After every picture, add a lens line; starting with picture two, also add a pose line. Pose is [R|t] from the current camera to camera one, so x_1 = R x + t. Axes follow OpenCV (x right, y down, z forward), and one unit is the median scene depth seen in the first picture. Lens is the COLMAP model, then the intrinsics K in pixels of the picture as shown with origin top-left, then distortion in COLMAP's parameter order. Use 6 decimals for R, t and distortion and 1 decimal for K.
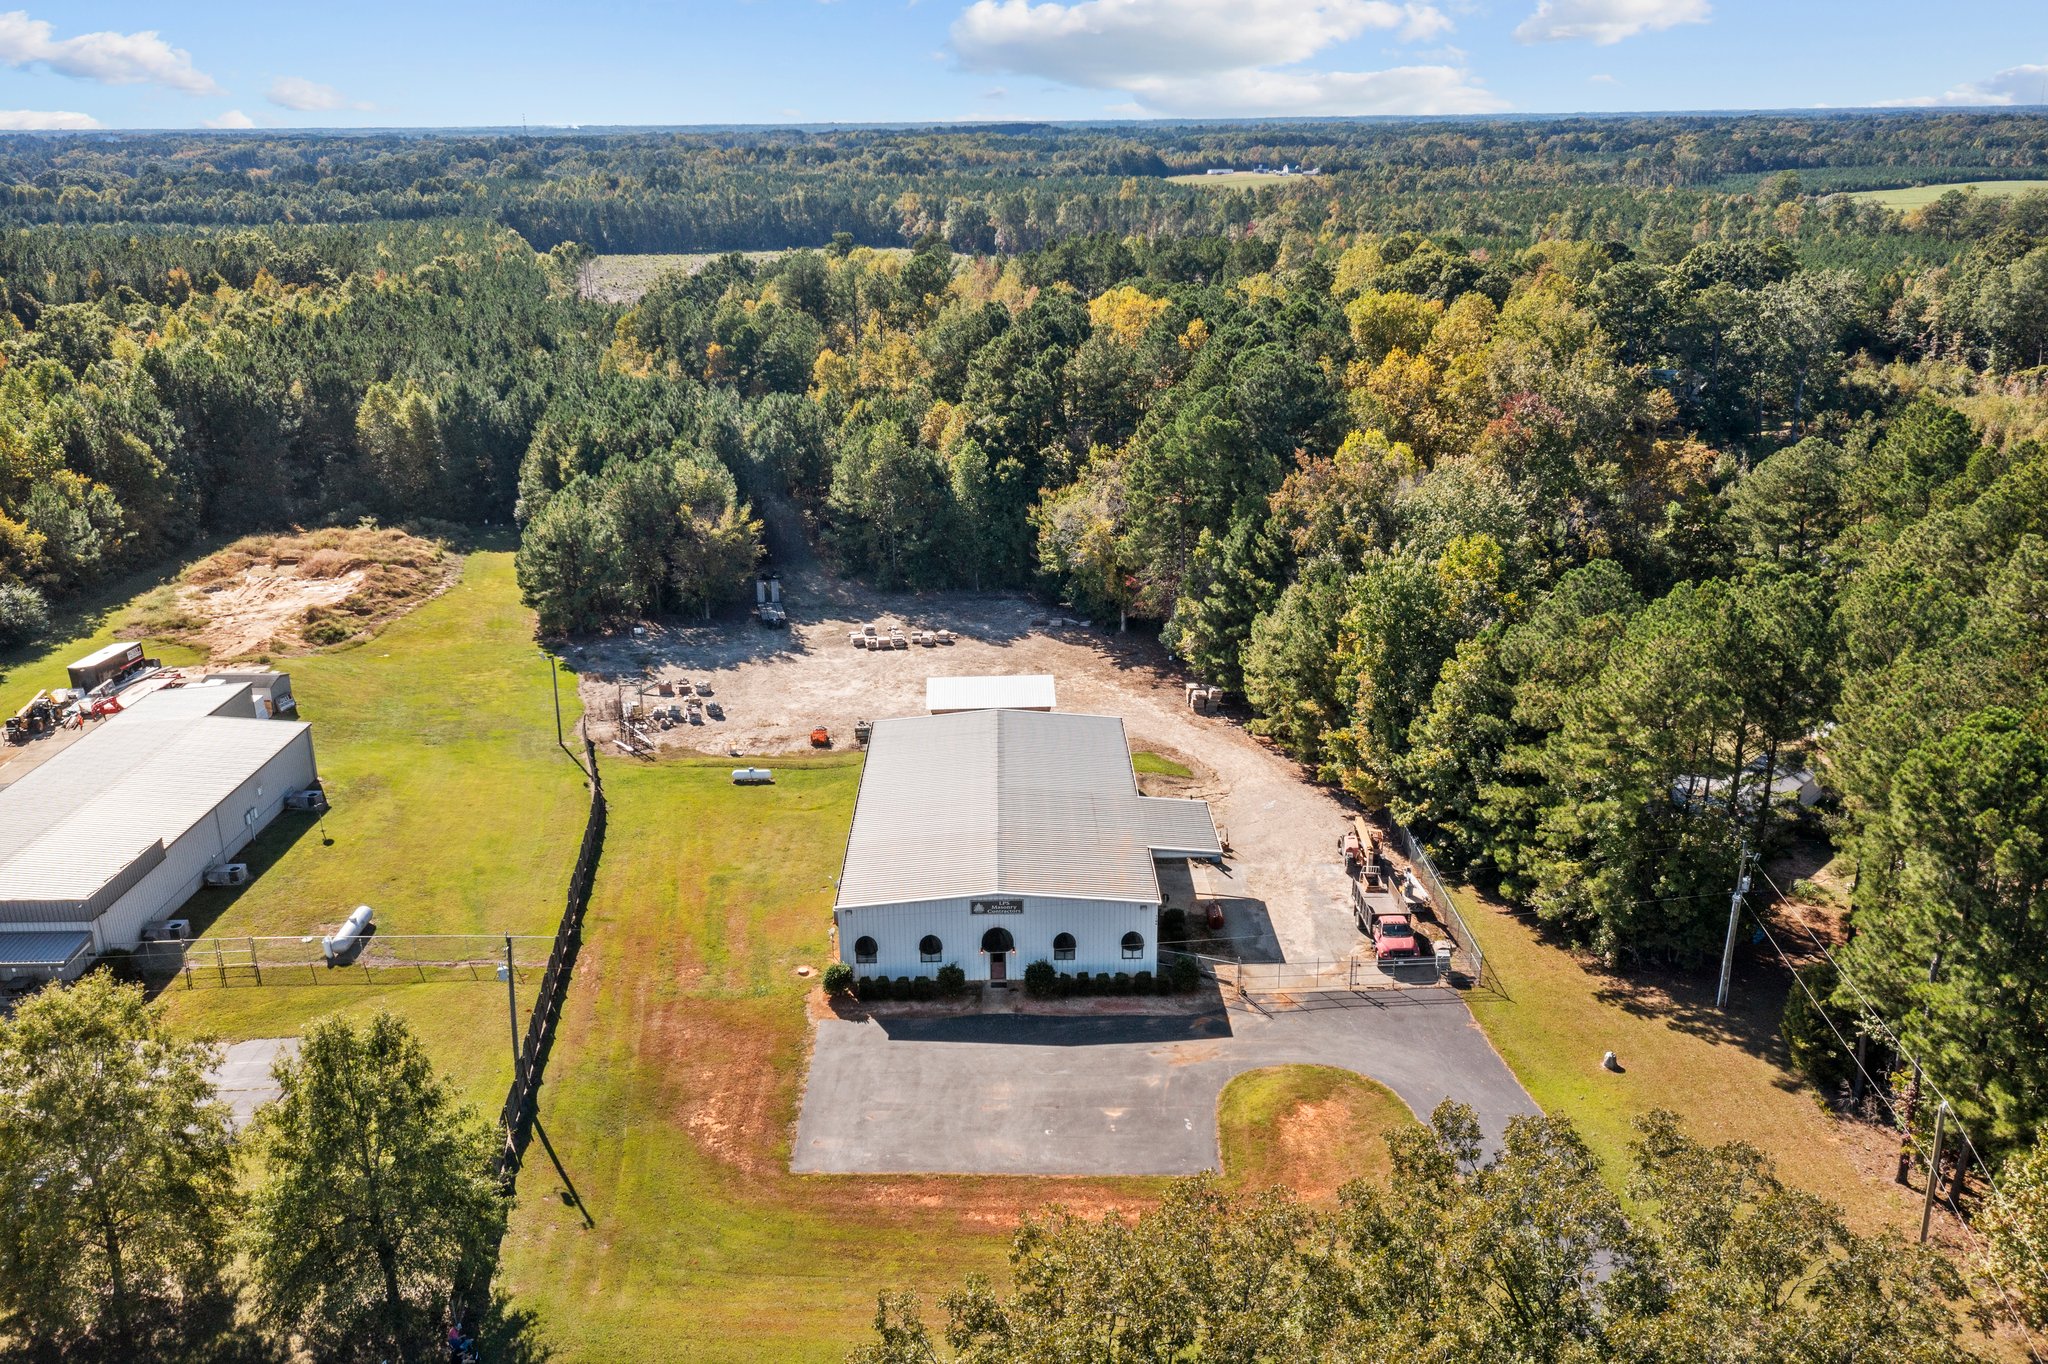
lens RADIAL K [[1619.5, 0, 1022.6], [0, 1619.5, 680.5], [0, 0, 1]] dist [0.000351, 0.003482]
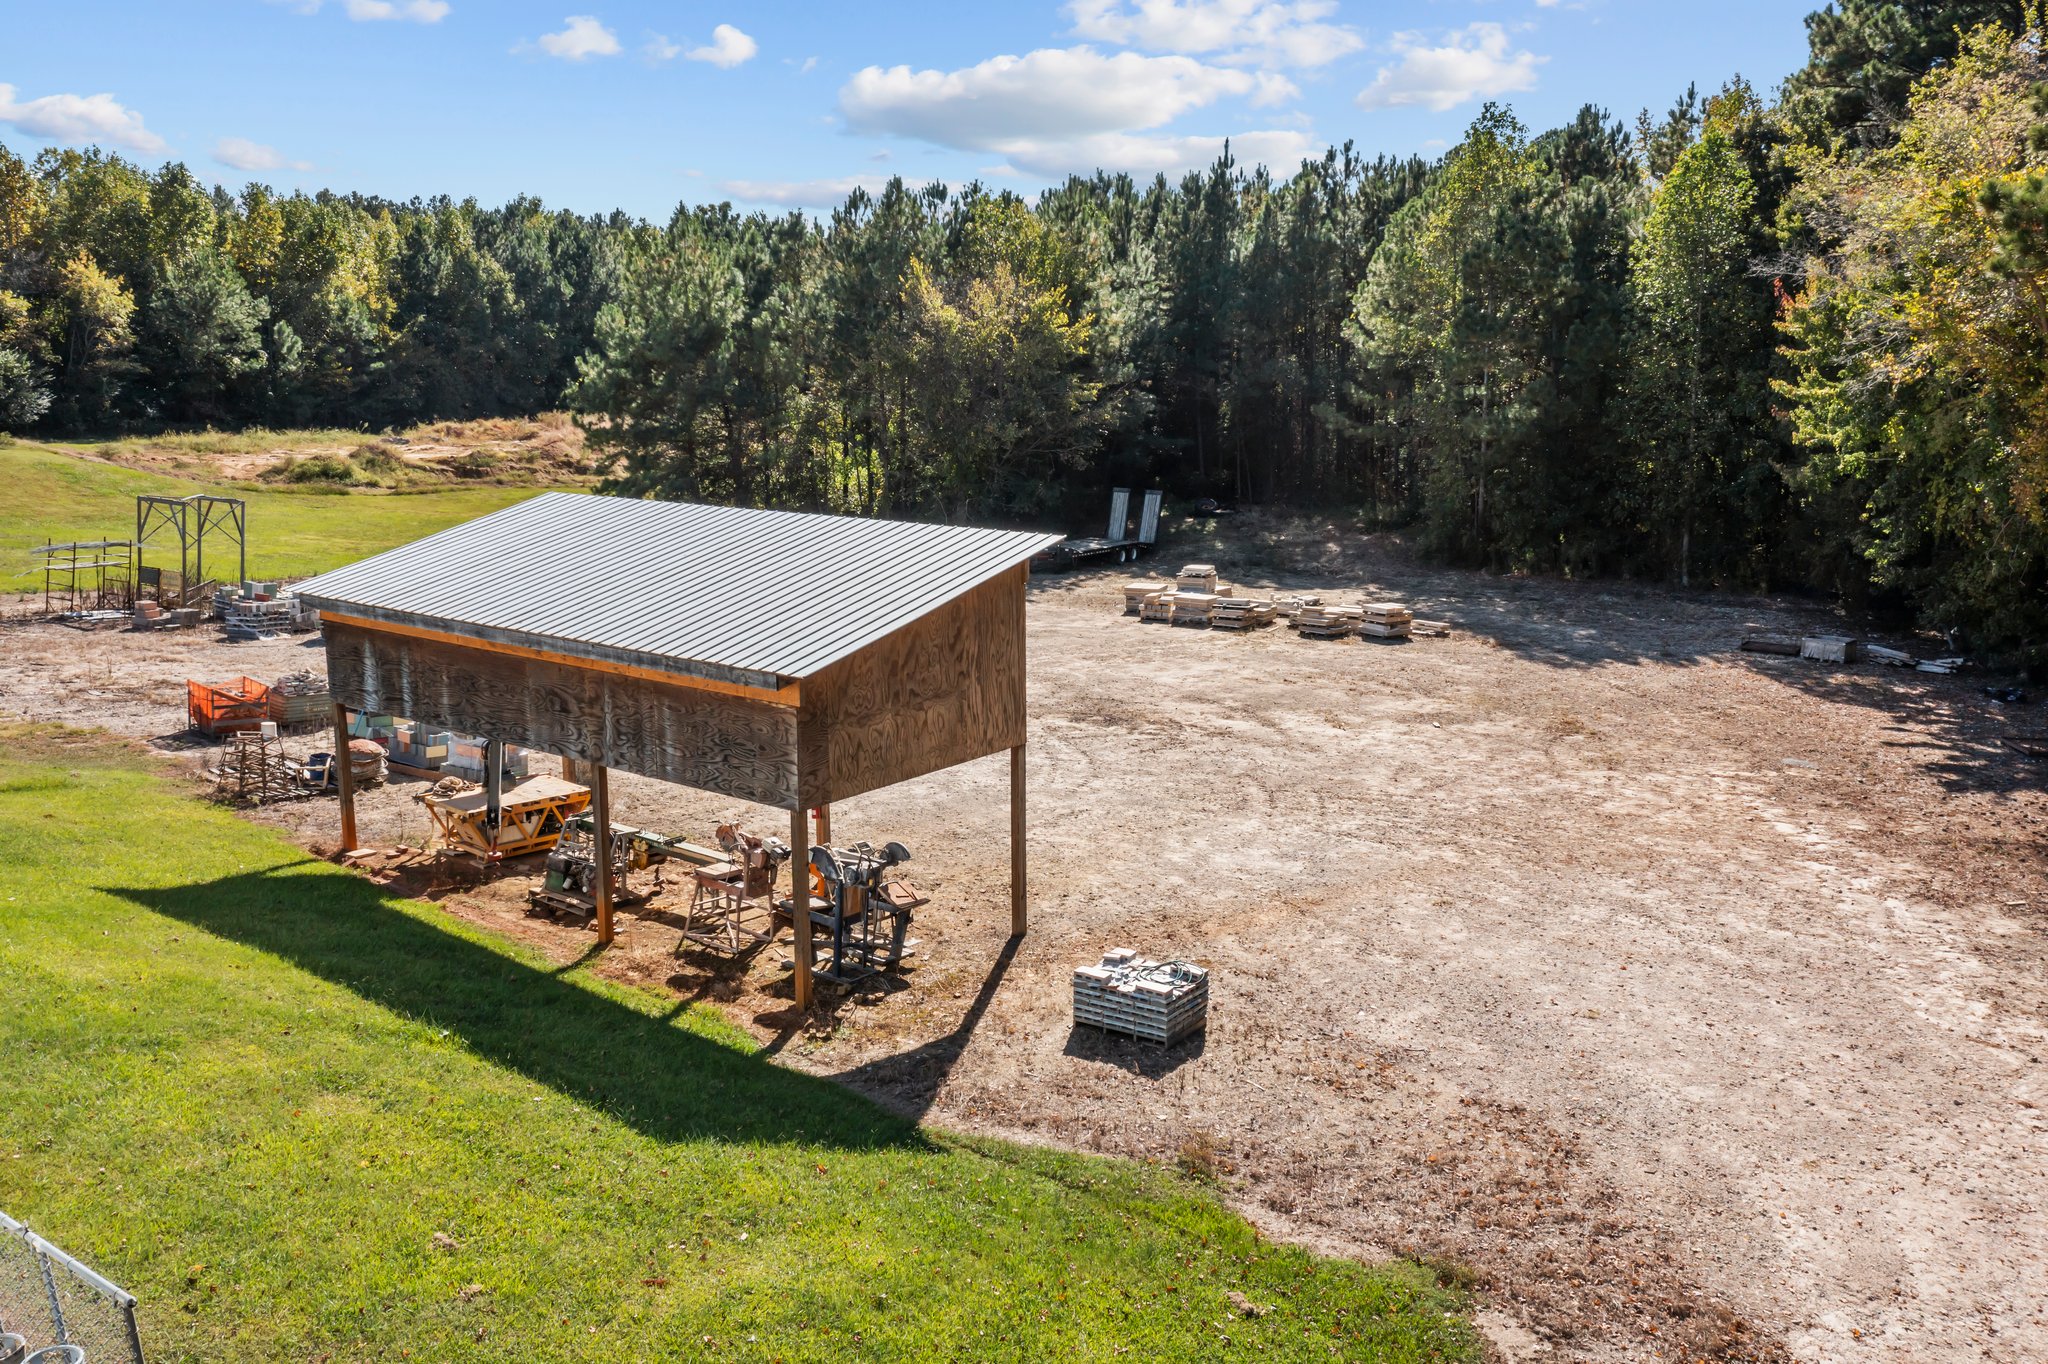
lens RADIAL K [[1616.9, 0, 1024.0], [0, 1616.9, 682.0], [0, 0, 1]] dist [-0.007867, 0.003225]
pose [[0.772490, 0.137364, -0.619993, 0.093095], [-0.214064, 0.975509, -0.050585, 0.015358], [0.597860, 0.171794, 0.782975, 0.732007]]
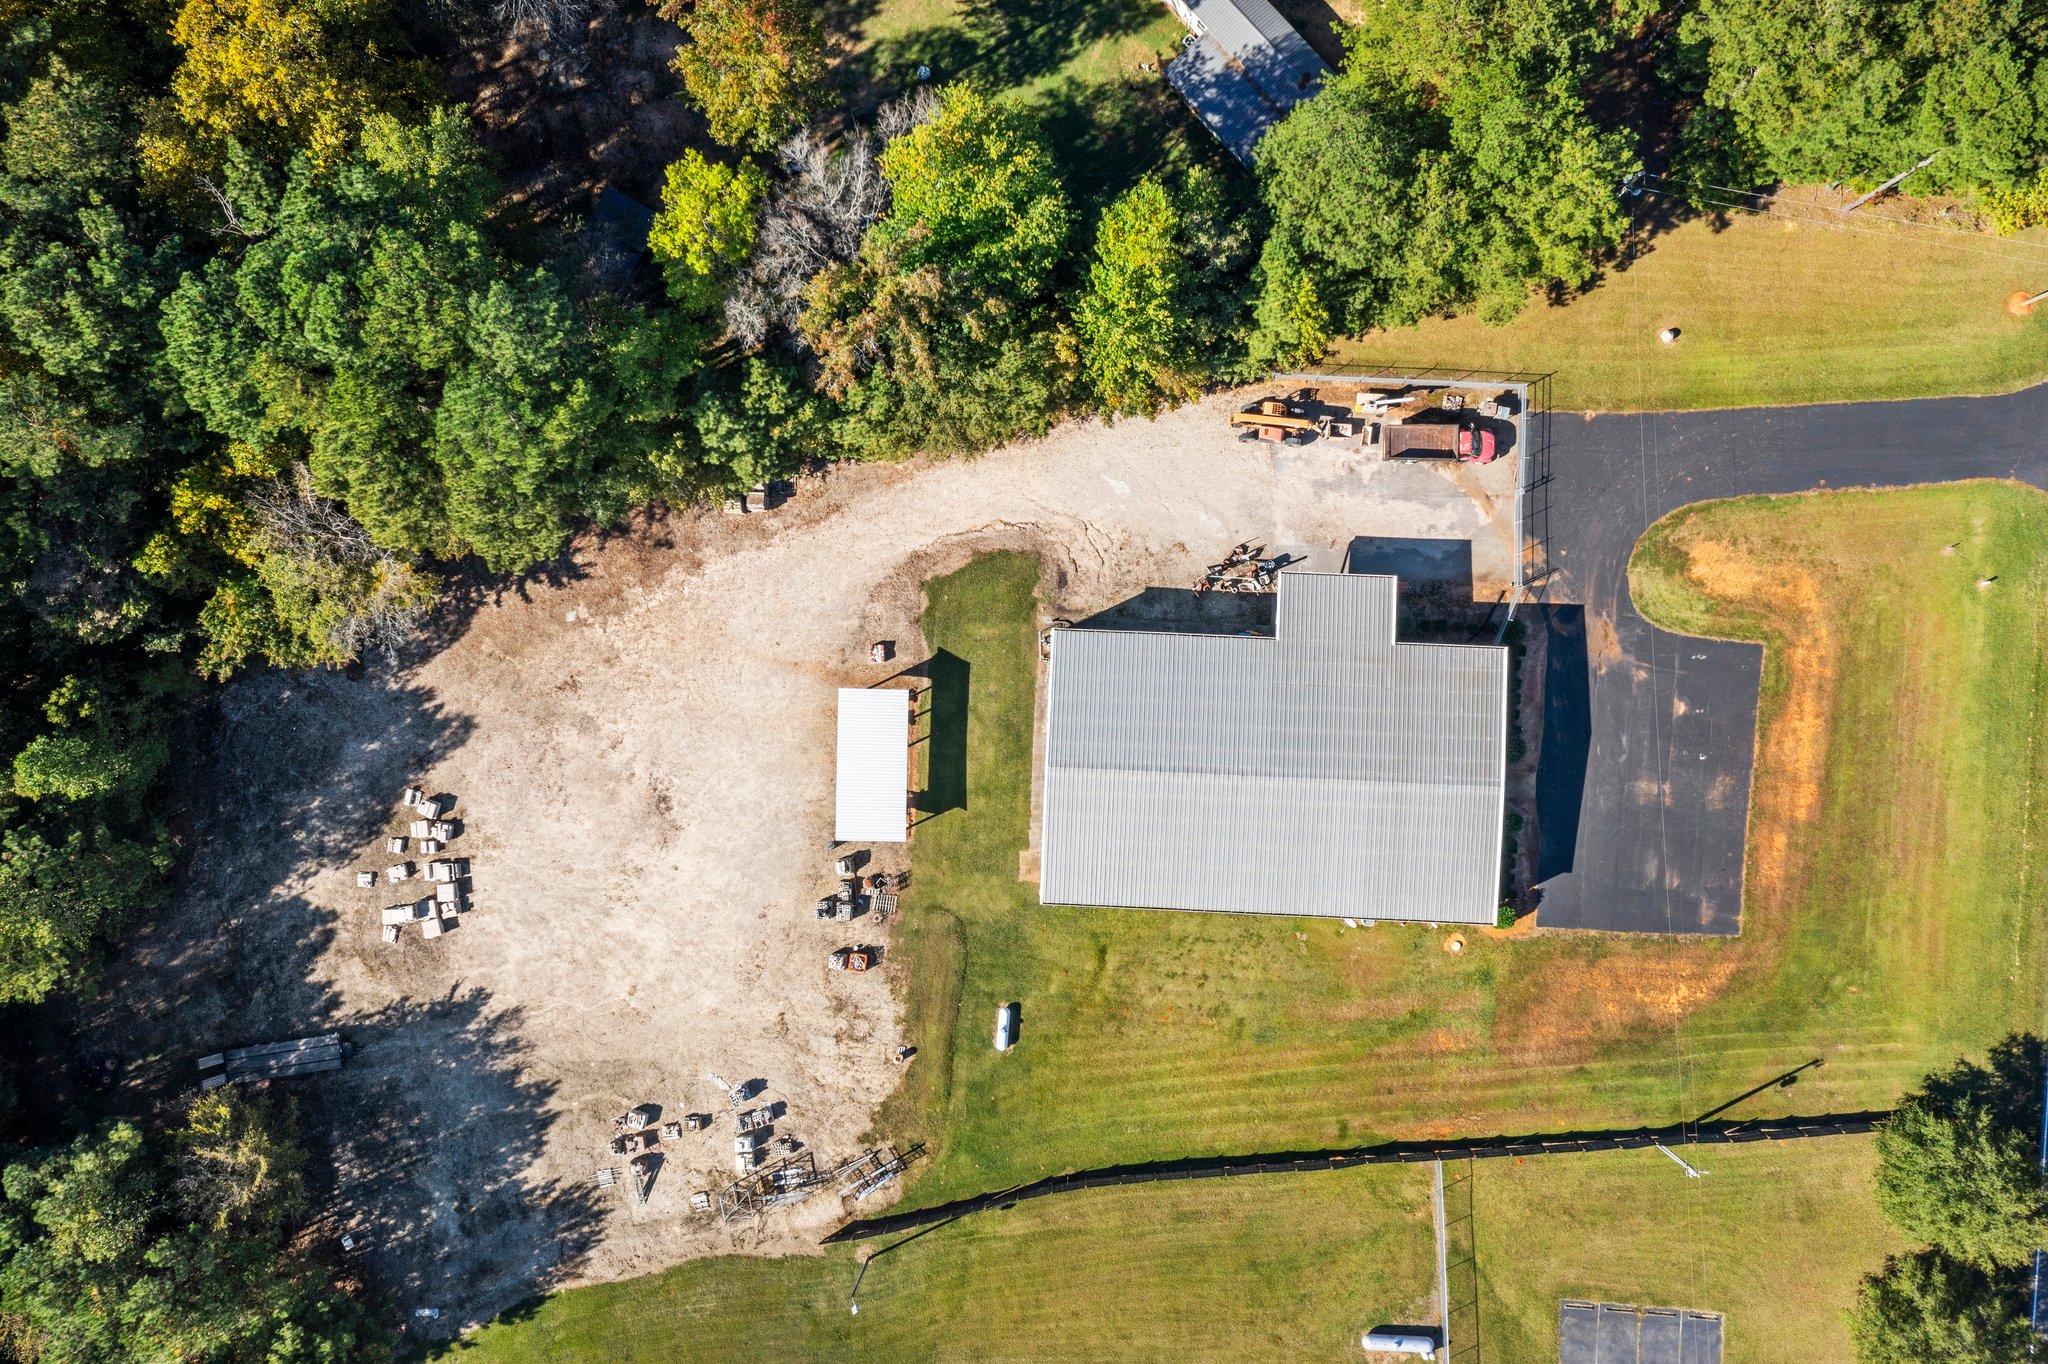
lens RADIAL K [[1647.1, 0, 1024.0], [0, 1647.1, 682.0], [0, 0, 1]] dist [-0.000829, 0.002052]
pose [[0.059412, -0.998142, 0.013554, 0.013197], [0.363248, 0.034264, 0.931062, -0.626061], [-0.929796, -0.050393, 0.364608, 0.505505]]
